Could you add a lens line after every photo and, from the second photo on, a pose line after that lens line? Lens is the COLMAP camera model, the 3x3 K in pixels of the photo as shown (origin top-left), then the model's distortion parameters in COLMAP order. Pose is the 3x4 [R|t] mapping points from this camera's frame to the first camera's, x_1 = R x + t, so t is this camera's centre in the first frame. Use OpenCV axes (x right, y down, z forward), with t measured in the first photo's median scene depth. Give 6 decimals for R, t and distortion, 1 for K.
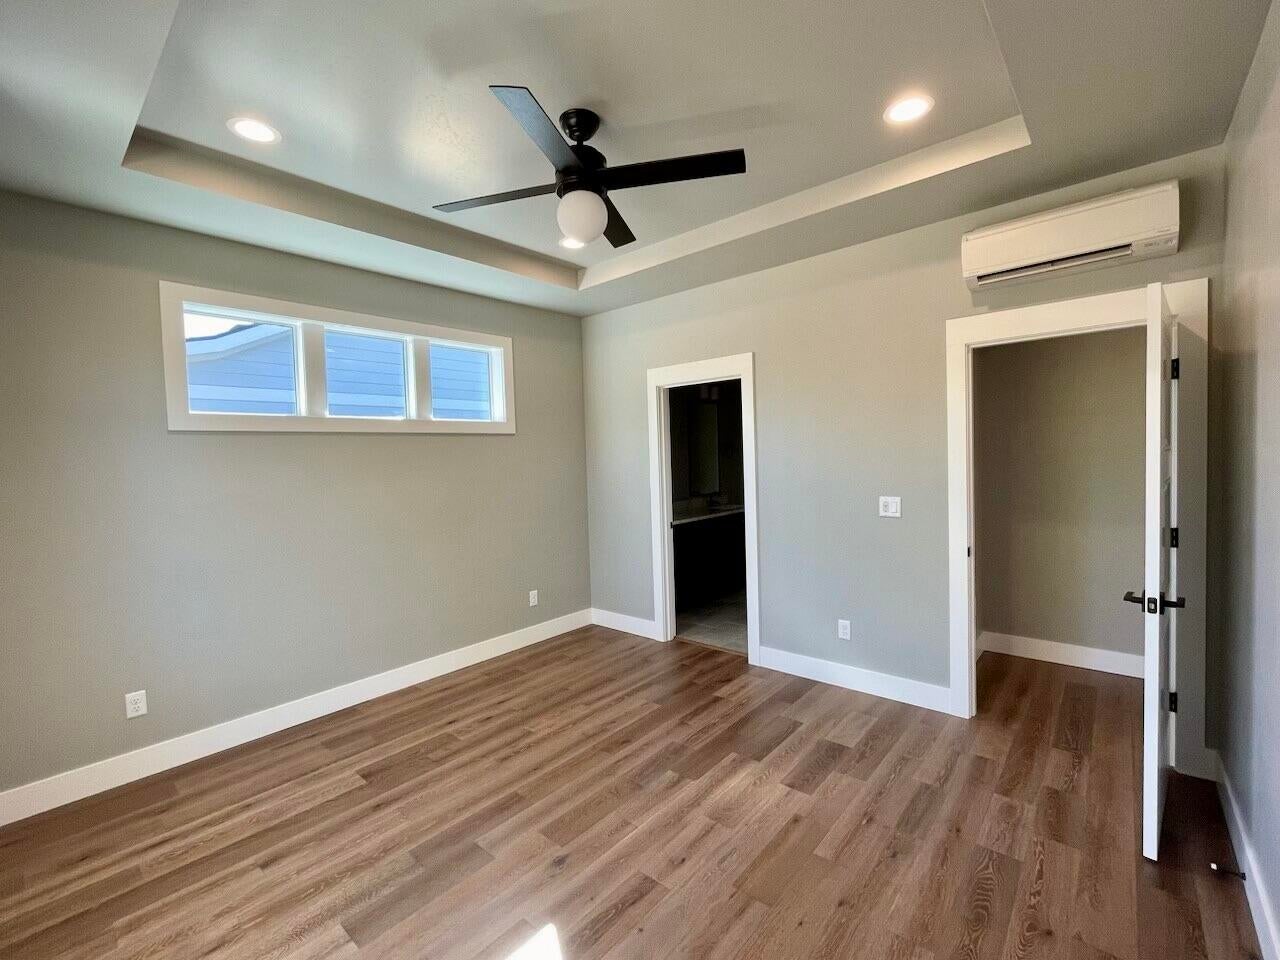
lens RADIAL K [[521.2, 0, 638.2], [0, 521.2, 476.4], [0, 0, 1]] dist [-0.000980, -0.000133]
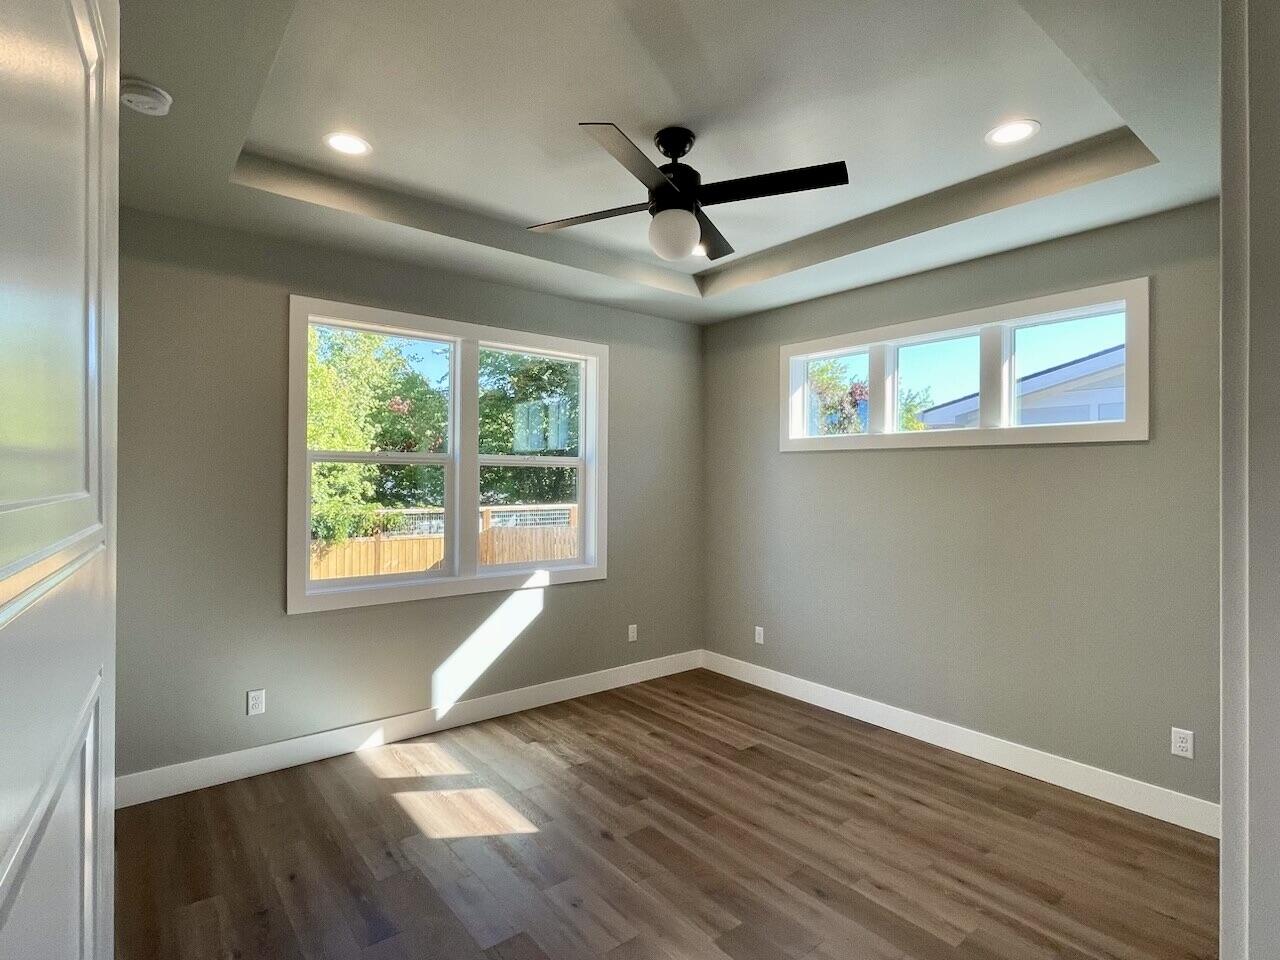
lens RADIAL K [[599.8, 0, 638.8], [0, 599.8, 477.2], [0, 0, 1]] dist [-0.002697, -0.000892]
pose [[-0.095572, 0.032748, -0.994884, 0.783917], [-0.049248, 0.998079, 0.037584, -0.065213], [0.994203, 0.052588, -0.093776, 0.810305]]
